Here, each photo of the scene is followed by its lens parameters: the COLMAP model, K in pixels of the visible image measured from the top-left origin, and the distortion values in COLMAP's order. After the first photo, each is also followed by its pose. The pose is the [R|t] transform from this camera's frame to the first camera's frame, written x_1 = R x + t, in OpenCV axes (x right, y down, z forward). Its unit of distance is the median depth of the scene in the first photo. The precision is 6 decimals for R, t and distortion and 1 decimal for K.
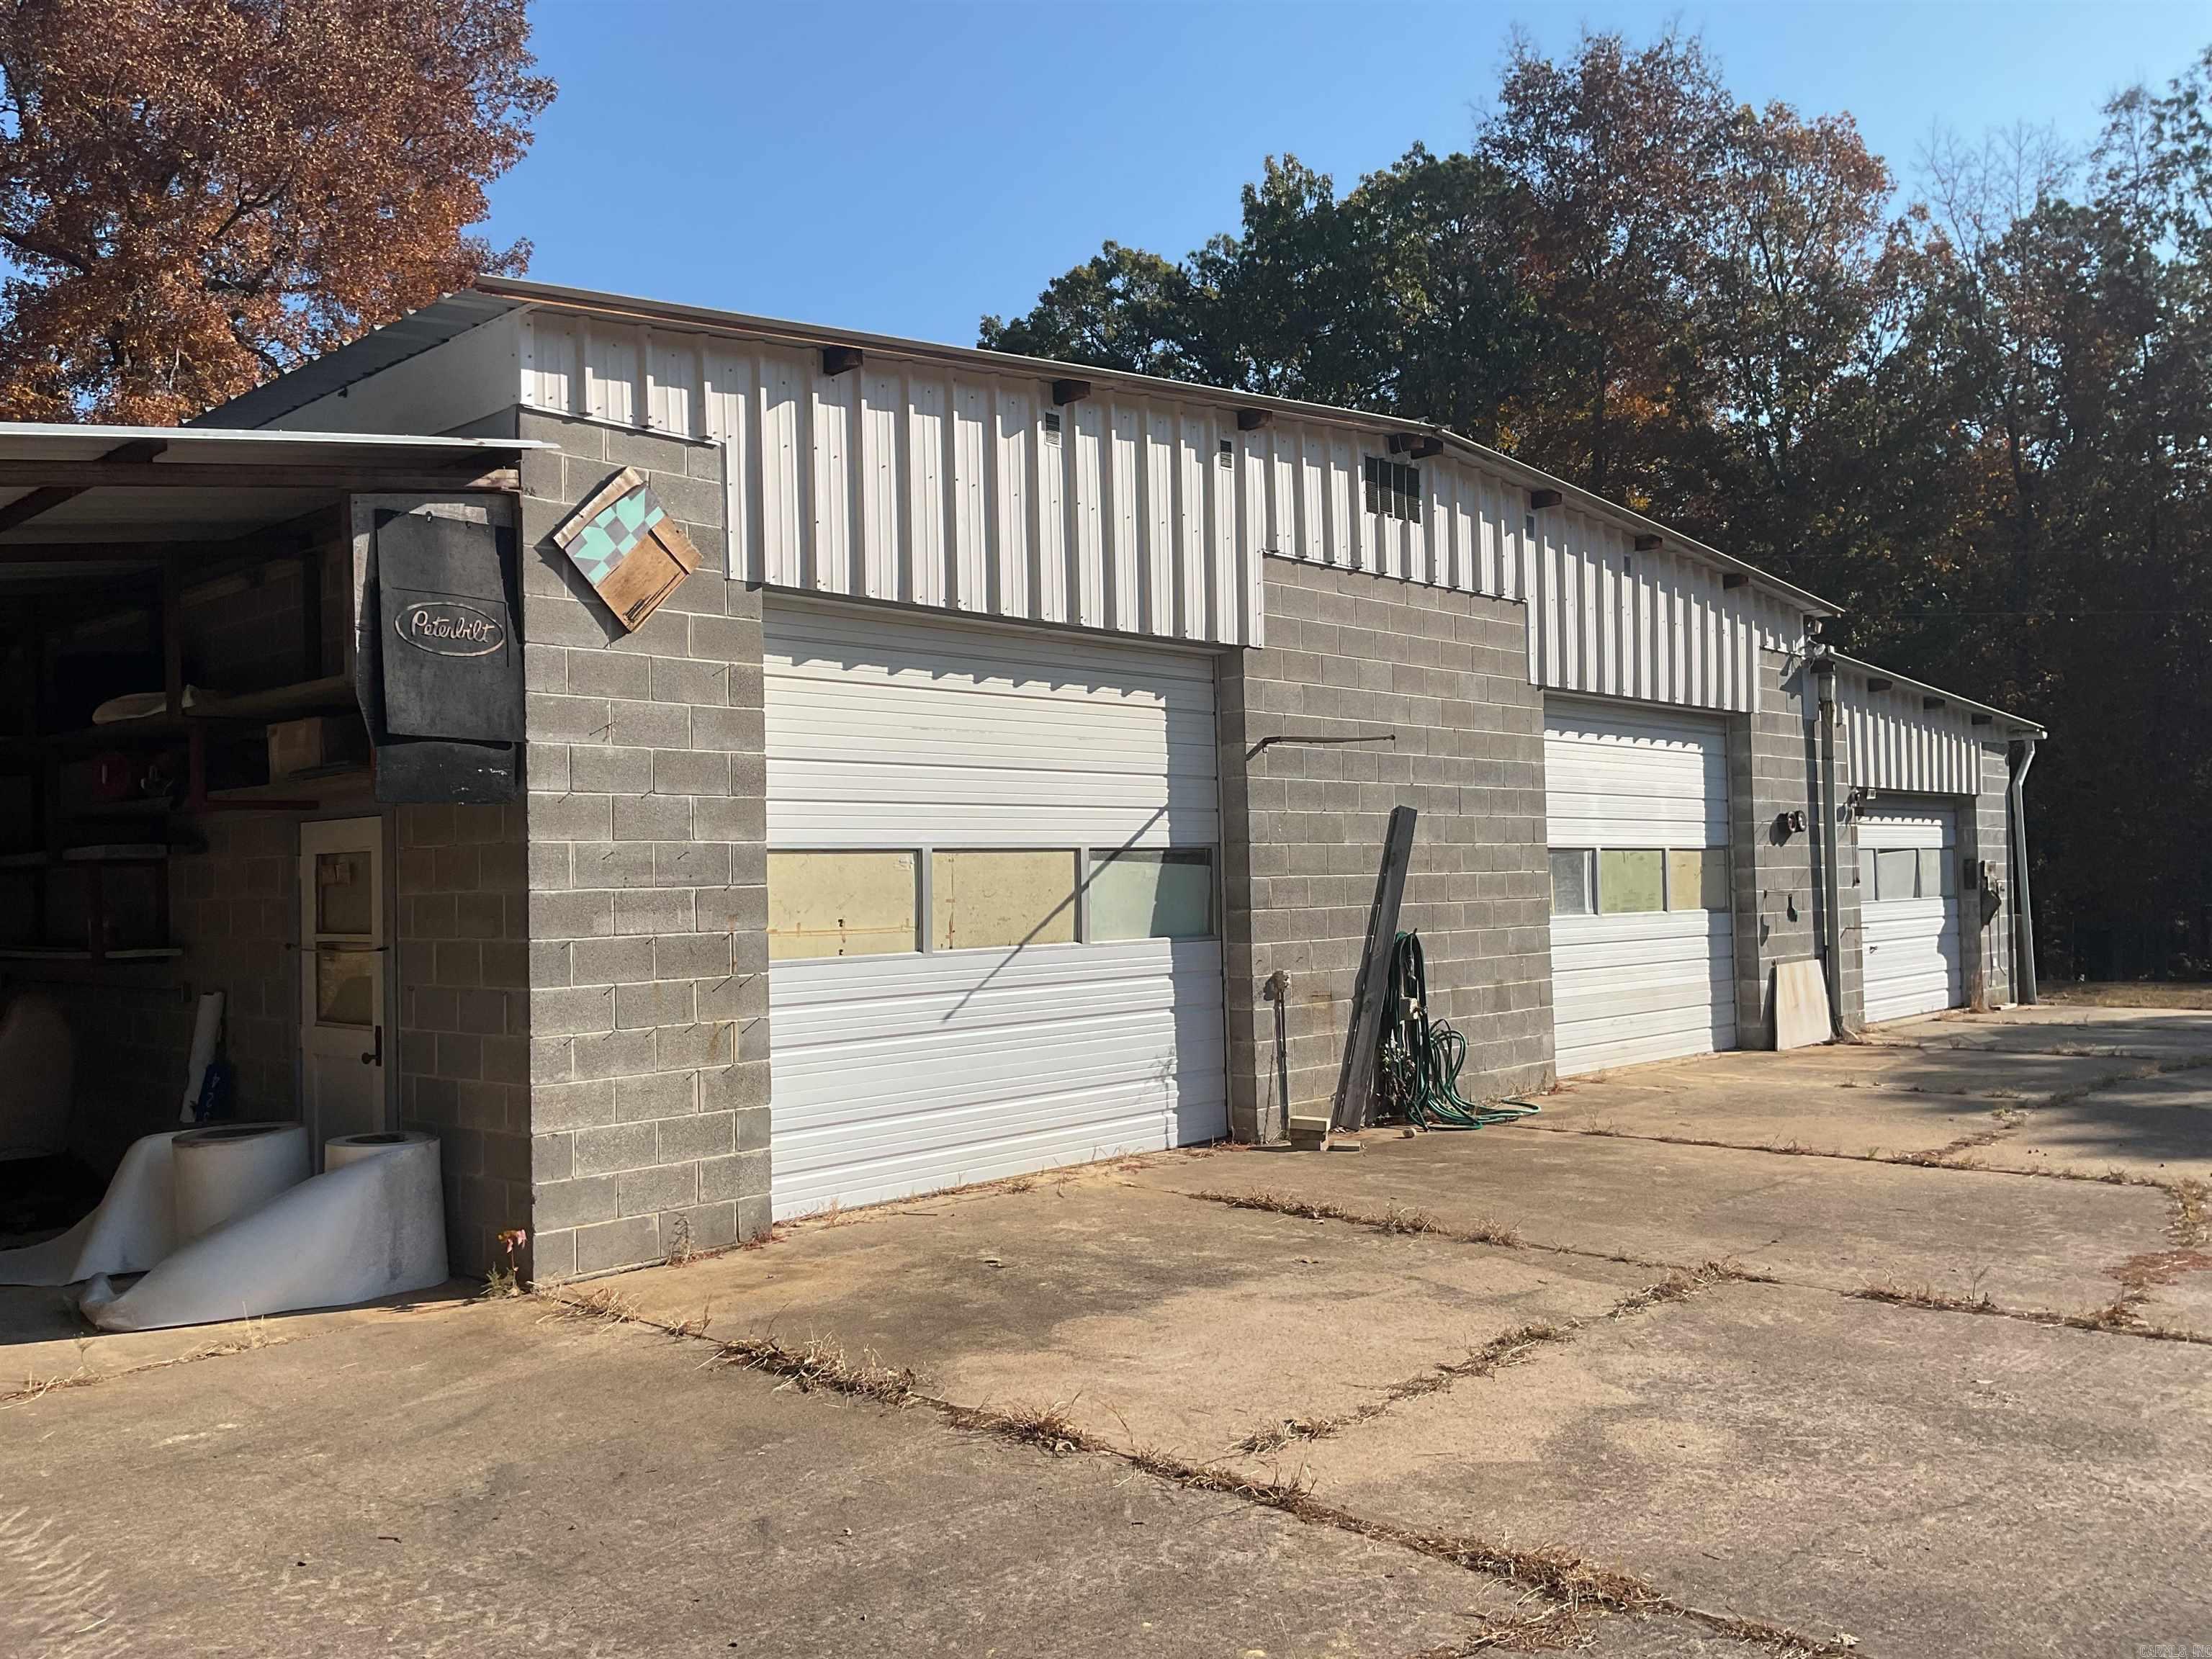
lens RADIAL K [[1810.6, 0, 1100.1], [0, 1810.6, 836.1], [0, 0, 1]] dist [0.086755, -0.162617]
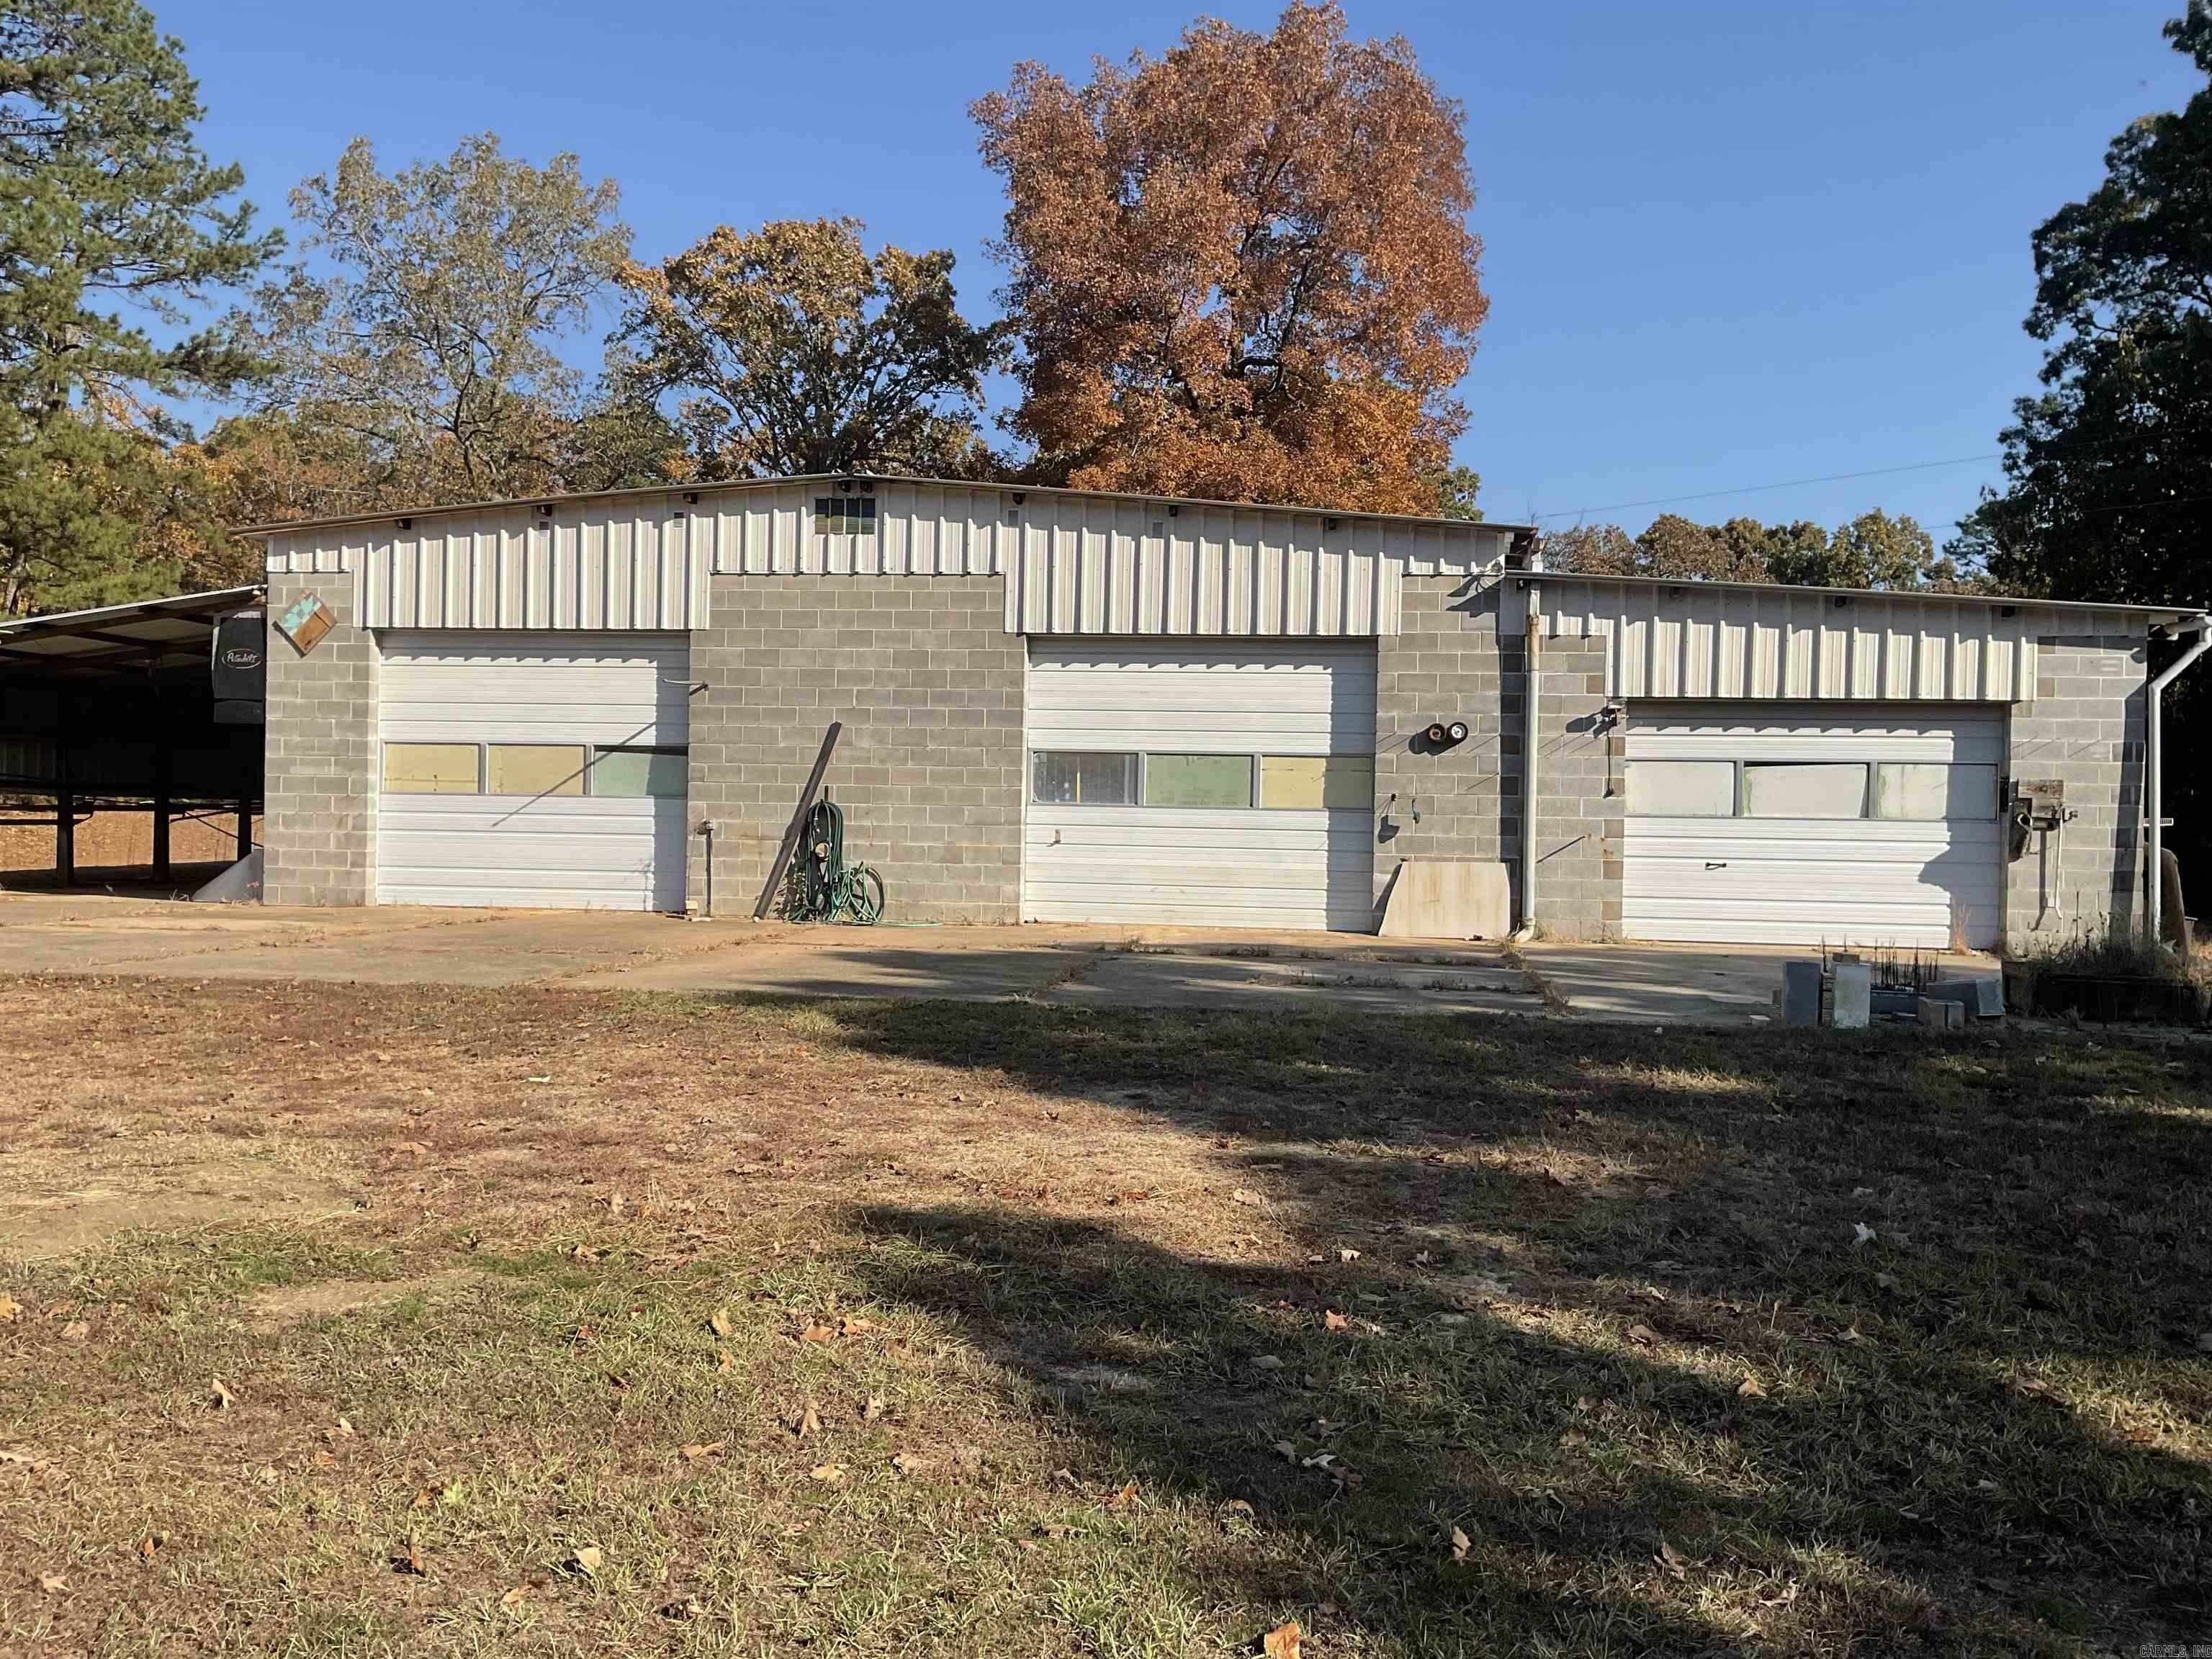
lens RADIAL K [[1810.6, 0, 1100.1], [0, 1810.6, 836.1], [0, 0, 1]] dist [0.086755, -0.162617]
pose [[0.565777, 0.015971, -0.824404, 1.617755], [-0.015226, 0.999844, 0.008920, 0.066147], [0.824418, 0.007506, 0.565932, 0.318046]]
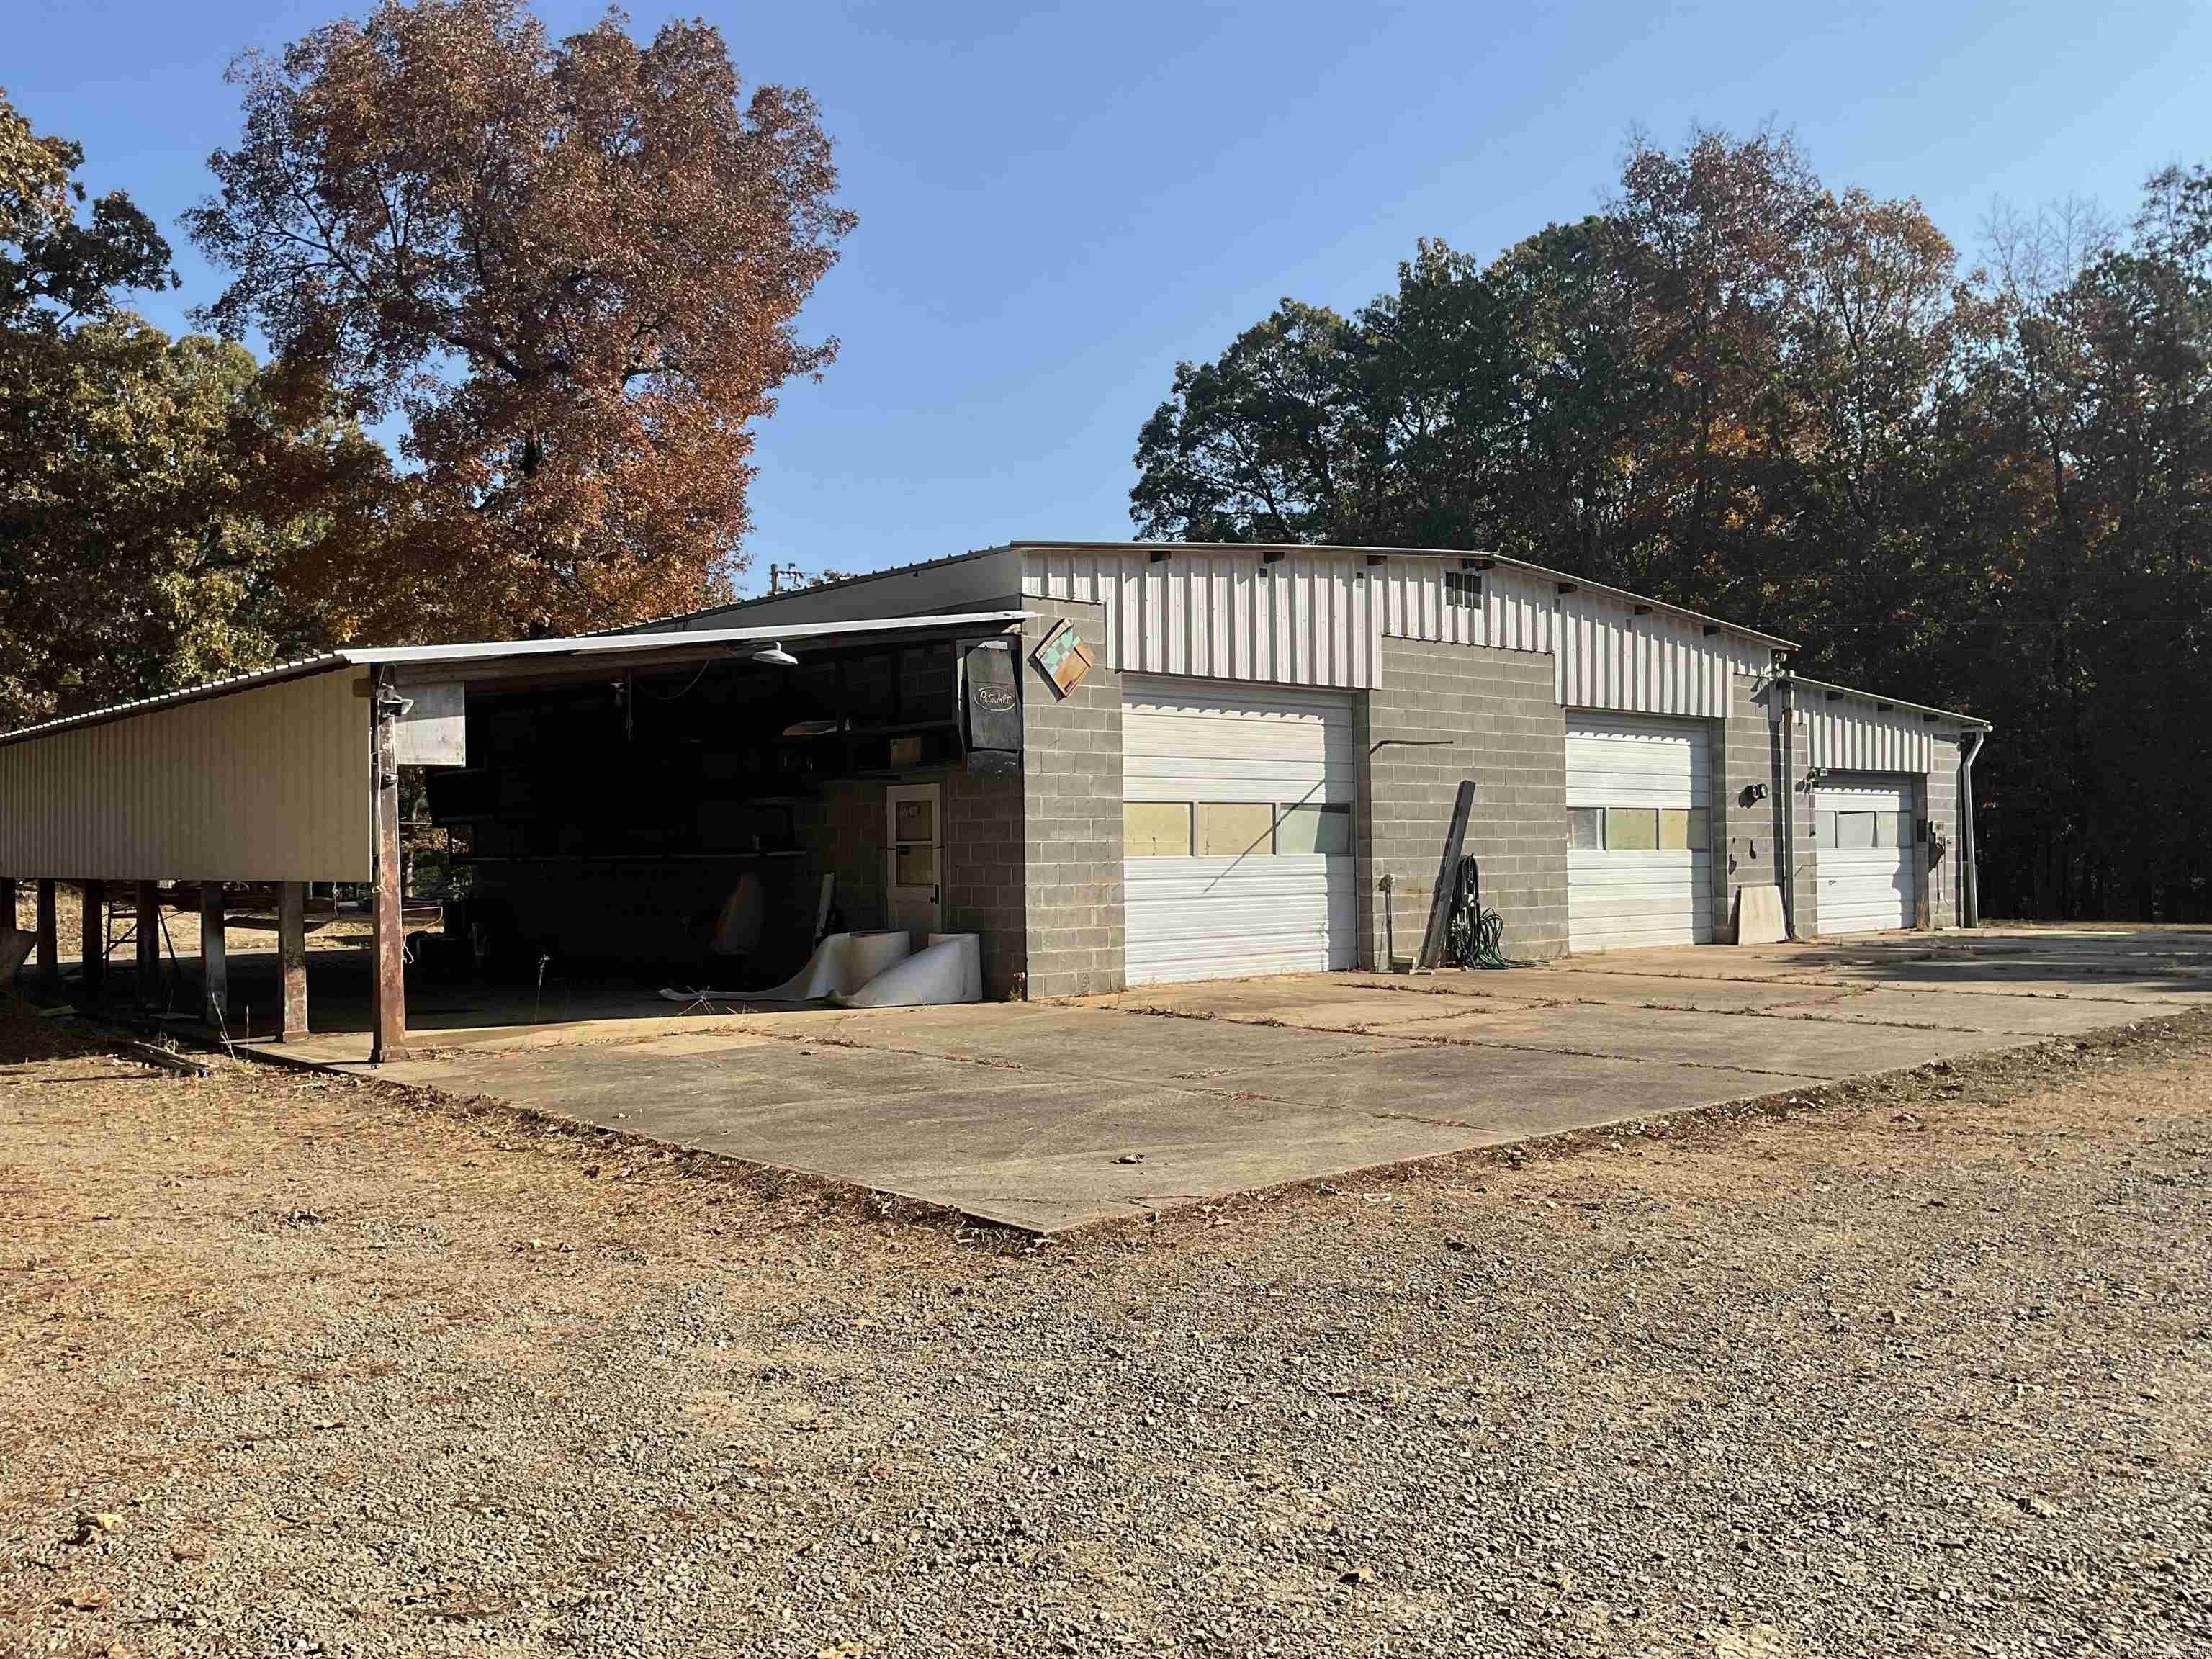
lens RADIAL K [[1810.6, 0, 1100.1], [0, 1810.6, 836.1], [0, 0, 1]] dist [0.086755, -0.162617]
pose [[0.995720, 0.008437, -0.092039, -0.016208], [-0.006826, 0.999818, 0.017812, 0.007639], [0.092173, -0.017108, 0.995596, -0.720435]]
